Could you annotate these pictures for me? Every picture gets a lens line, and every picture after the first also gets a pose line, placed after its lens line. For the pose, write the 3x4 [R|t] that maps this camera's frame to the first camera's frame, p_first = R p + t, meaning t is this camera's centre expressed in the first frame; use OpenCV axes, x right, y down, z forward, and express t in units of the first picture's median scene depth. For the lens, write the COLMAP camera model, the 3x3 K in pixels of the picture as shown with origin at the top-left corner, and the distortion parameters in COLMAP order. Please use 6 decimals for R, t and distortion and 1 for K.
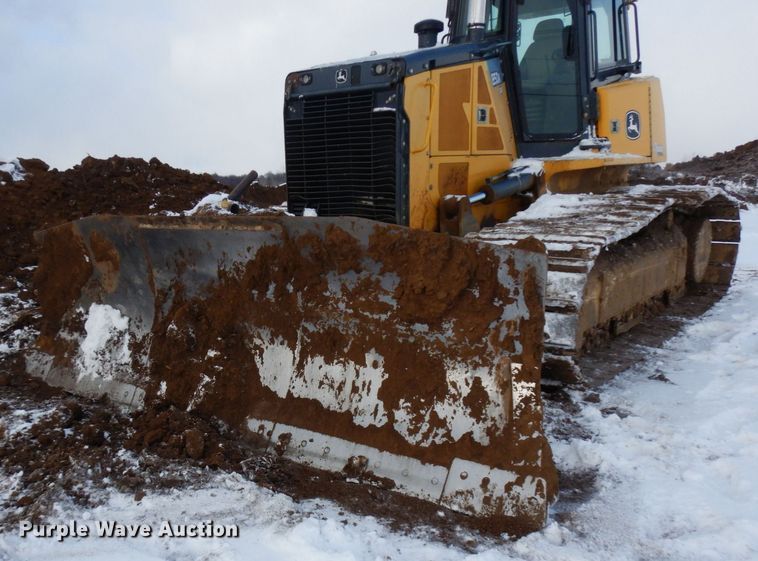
lens RADIAL K [[701.3, 0, 291.8], [0, 701.3, 367.9], [0, 0, 1]] dist [0.011849, -0.023823]
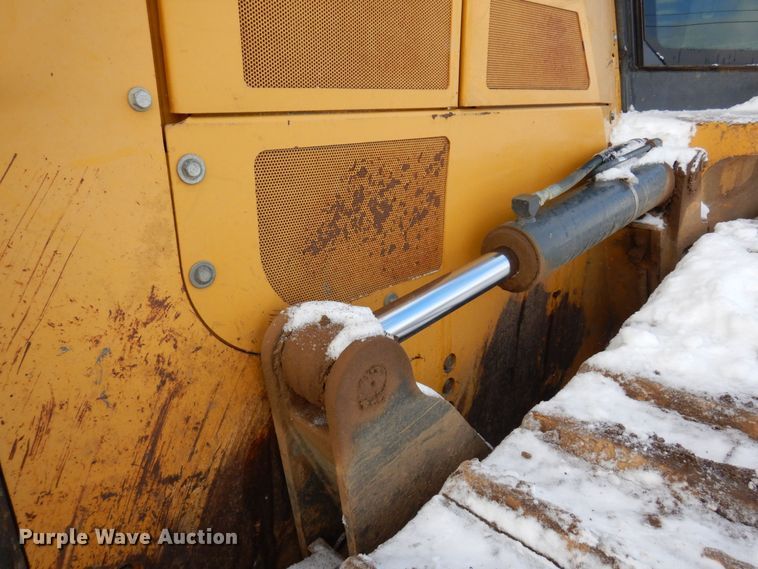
lens RADIAL K [[531.5, 0, 379.0], [0, 531.5, 284.5], [0, 0, 1]] dist [0.019255, -0.001498]
pose [[0.997259, 0.050568, -0.054020, 0.319896], [-0.047102, 0.996862, 0.063622, -0.332542], [0.057067, -0.060903, 0.996511, 1.066494]]
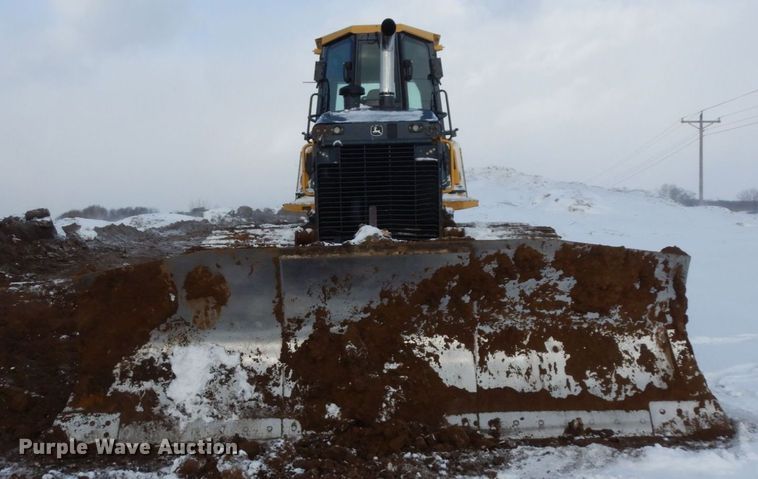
lens RADIAL K [[915.4, 0, 345.2], [0, 915.4, 235.5], [0, 0, 1]] dist [0.092586, 0.000865]
pose [[0.776849, -0.011339, 0.629585, -1.148227], [0.169158, 0.966843, -0.191312, 0.047397], [-0.606541, 0.255120, 0.753009, -0.095044]]
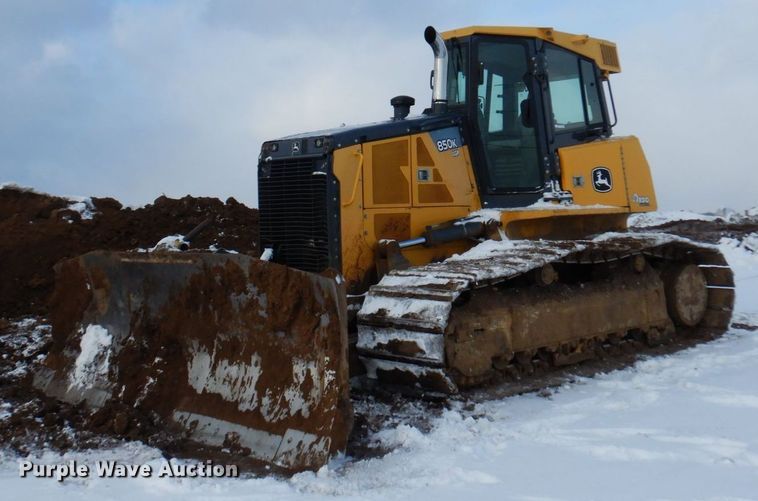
lens RADIAL K [[908.0, 0, 395.9], [0, 908.0, 189.1], [0, 0, 1]] dist [-0.023145, -0.012663]
pose [[0.996497, 0.008587, -0.083190, 0.473737], [-0.032205, 0.957407, -0.286940, 0.147301], [0.077183, 0.288613, 0.954330, -0.639610]]
